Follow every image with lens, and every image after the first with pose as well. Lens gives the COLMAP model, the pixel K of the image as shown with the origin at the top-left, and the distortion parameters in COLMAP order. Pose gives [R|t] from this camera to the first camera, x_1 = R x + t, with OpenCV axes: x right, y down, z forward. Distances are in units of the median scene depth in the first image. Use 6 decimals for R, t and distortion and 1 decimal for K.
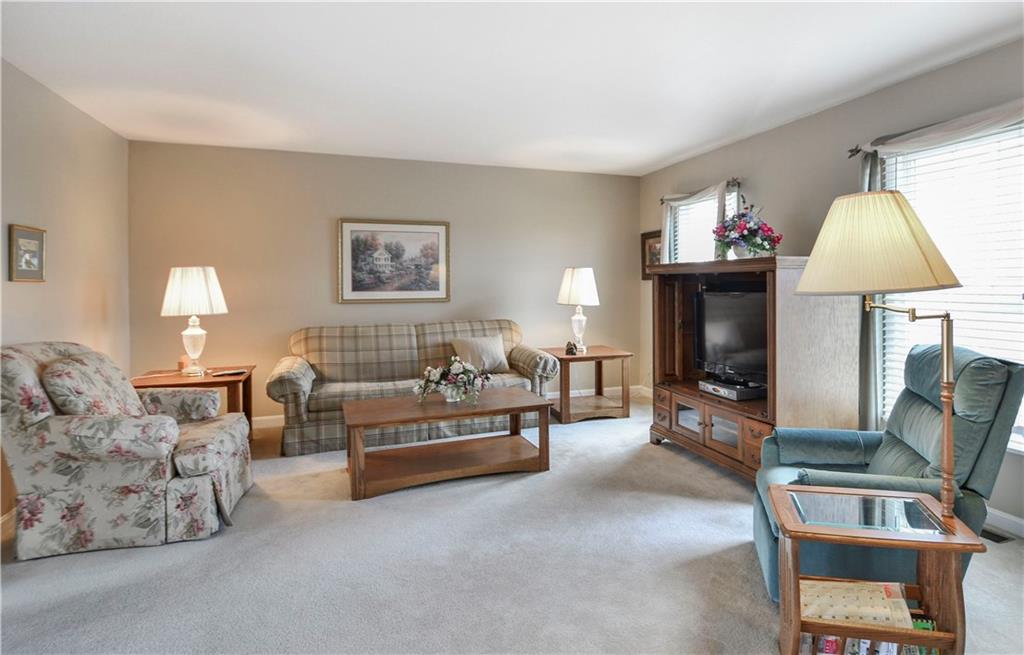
lens RADIAL K [[563.7, 0, 531.8], [0, 563.7, 298.4], [0, 0, 1]] dist [-0.006086, -0.004610]
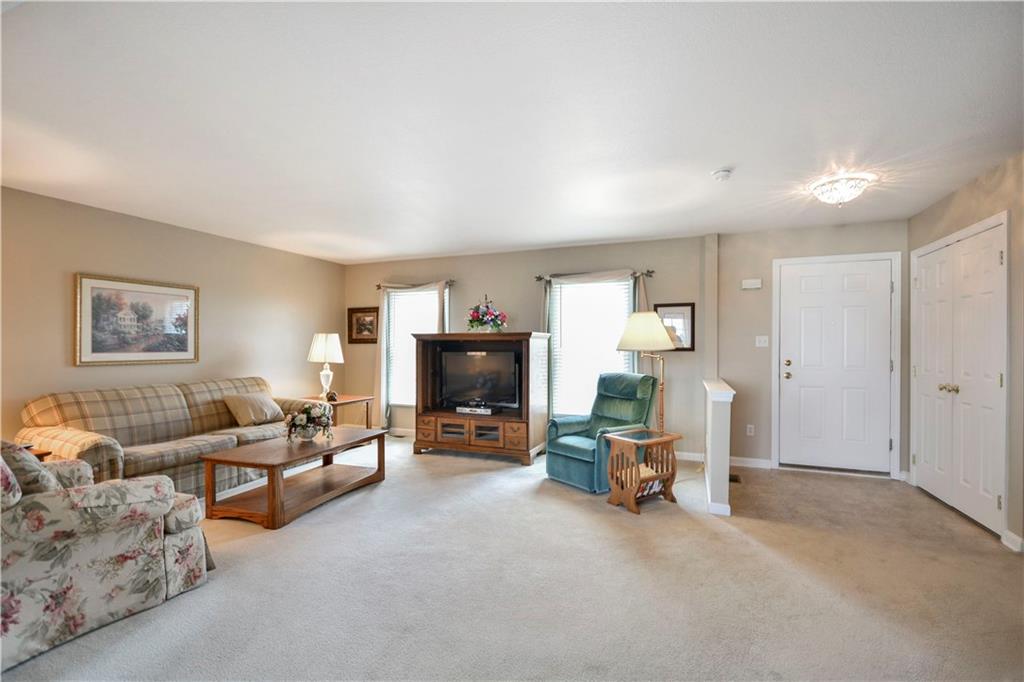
lens RADIAL K [[460.8, 0, 496.1], [0, 460.8, 356.2], [0, 0, 1]] dist [-0.001428, -0.003553]
pose [[0.706764, -0.009165, 0.707390, -0.499616], [0.013859, 0.999904, -0.000893, 0.003857], [-0.707314, 0.010435, 0.706823, -0.005394]]
